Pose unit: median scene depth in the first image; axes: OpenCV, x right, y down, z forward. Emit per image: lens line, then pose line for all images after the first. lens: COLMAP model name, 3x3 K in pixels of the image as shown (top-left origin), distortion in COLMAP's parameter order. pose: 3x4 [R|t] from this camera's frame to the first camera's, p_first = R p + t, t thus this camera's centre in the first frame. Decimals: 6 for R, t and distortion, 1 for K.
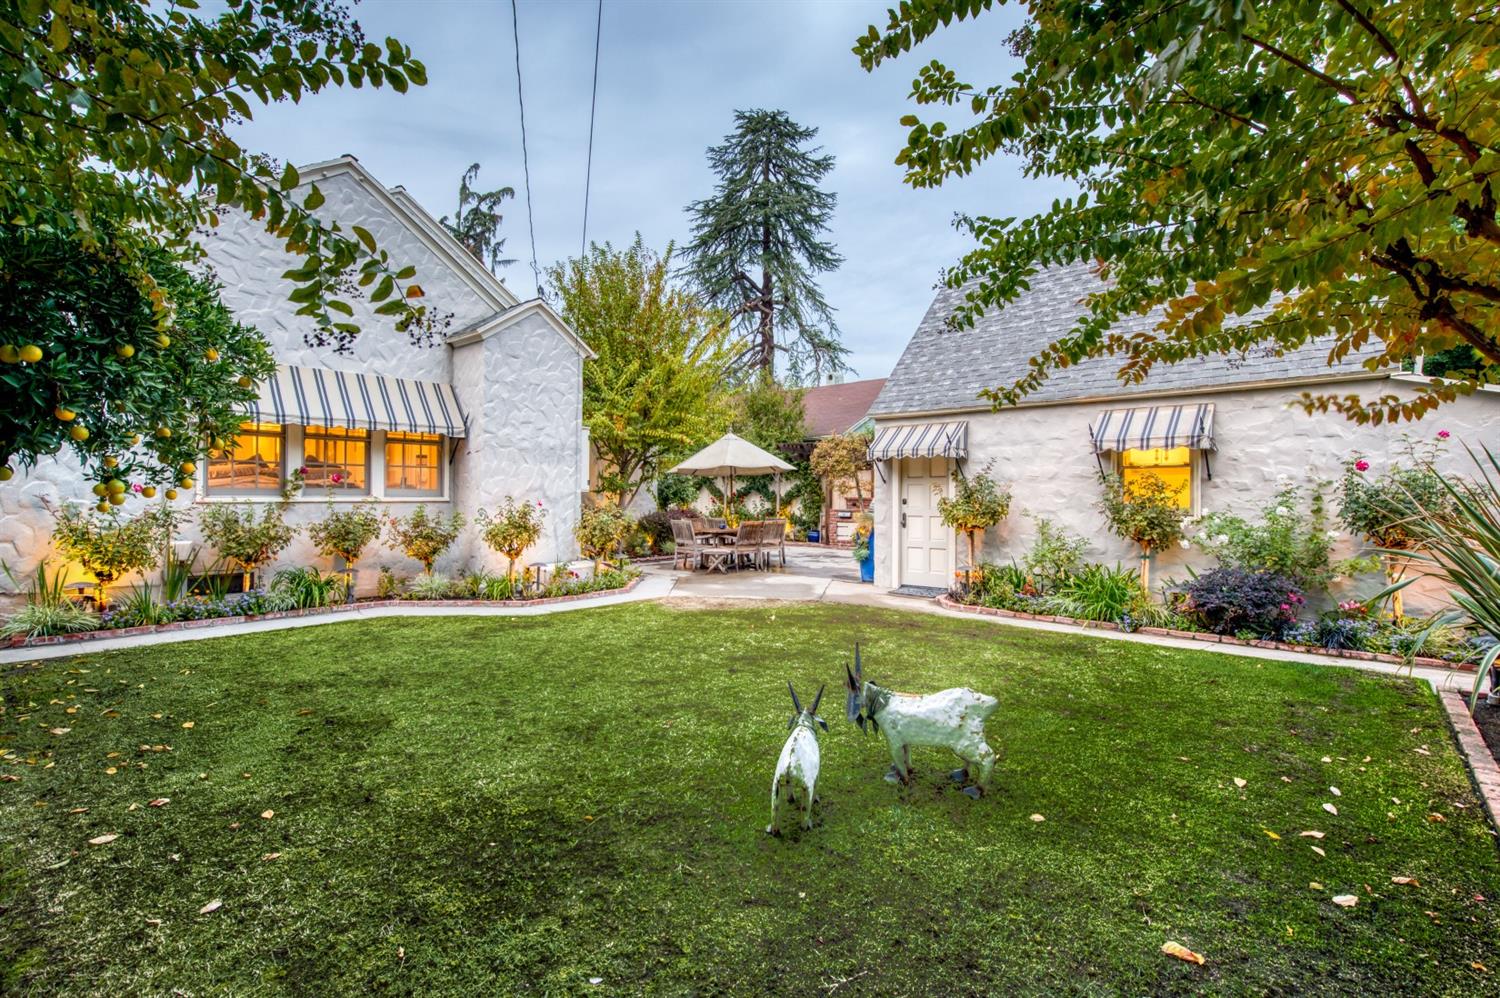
lens RADIAL K [[685.6, 0, 751.2], [0, 685.6, 495.8], [0, 0, 1]] dist [-0.003703, -0.000616]
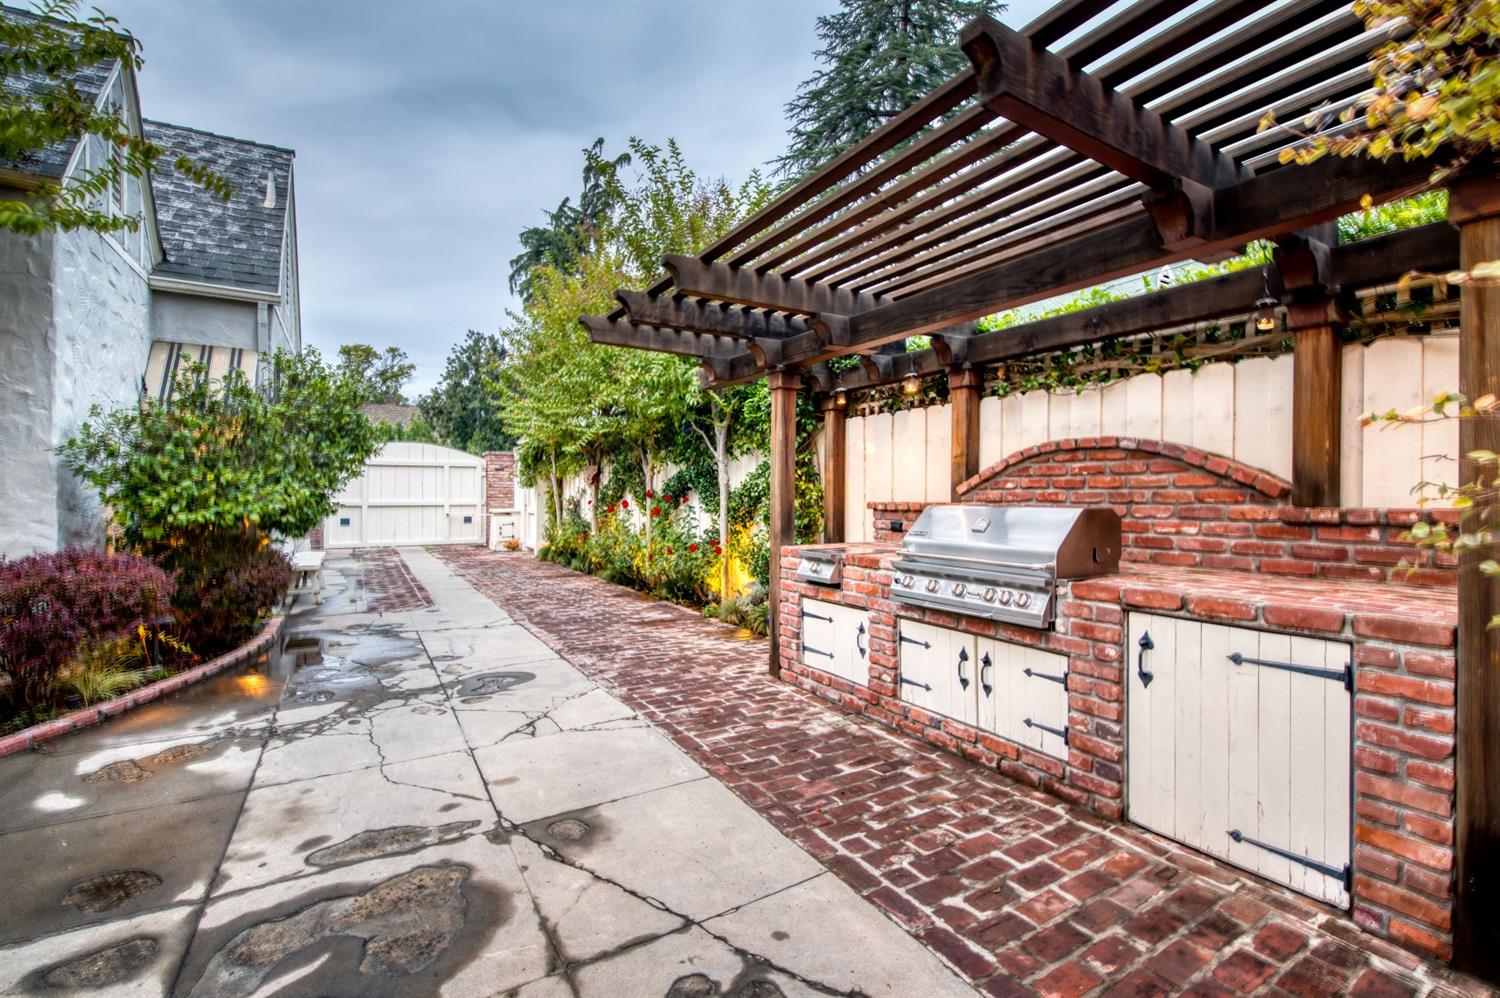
lens RADIAL K [[661.2, 0, 748.8], [0, 661.2, 491.9], [0, 0, 1]] dist [0.002561, -0.000382]
pose [[0.955949, -0.002140, -0.293526, 0.163000], [-0.000719, 0.999953, -0.009630, 0.000763], [0.293533, 0.009417, 0.955903, 0.680698]]
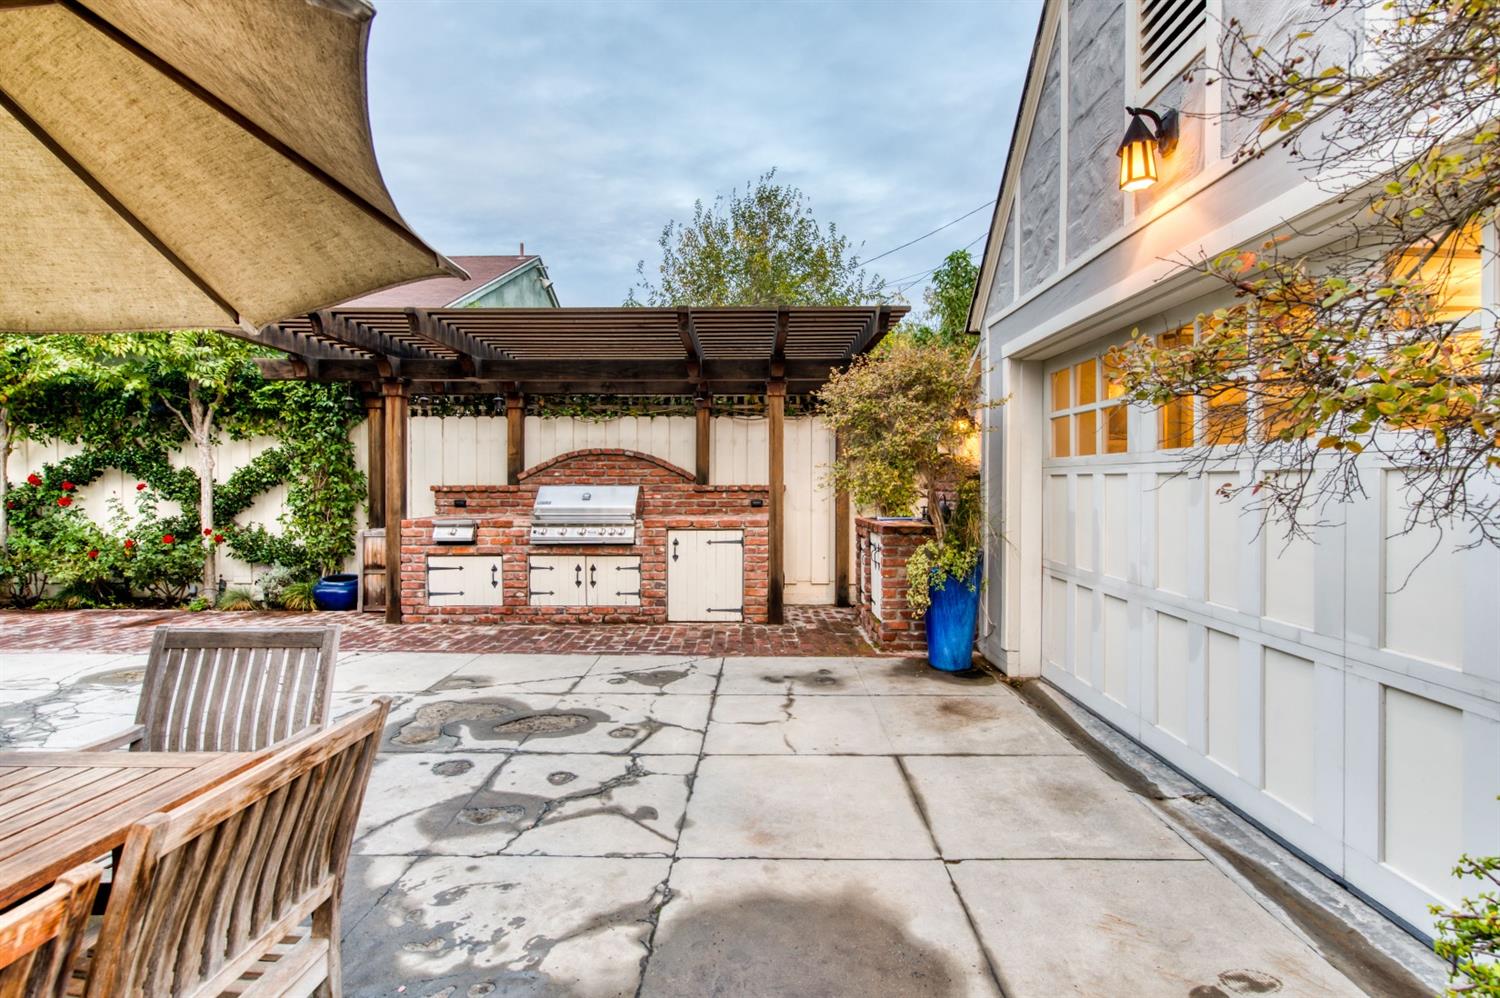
lens RADIAL K [[742.0, 0, 745.6], [0, 742.0, 489.6], [0, 0, 1]] dist [-0.001347, -0.000159]
pose [[0.751569, -0.010765, 0.659566, -0.003448], [0.006132, 0.999938, 0.009333, 0.001769], [-0.659626, -0.002970, 0.751588, 0.549018]]
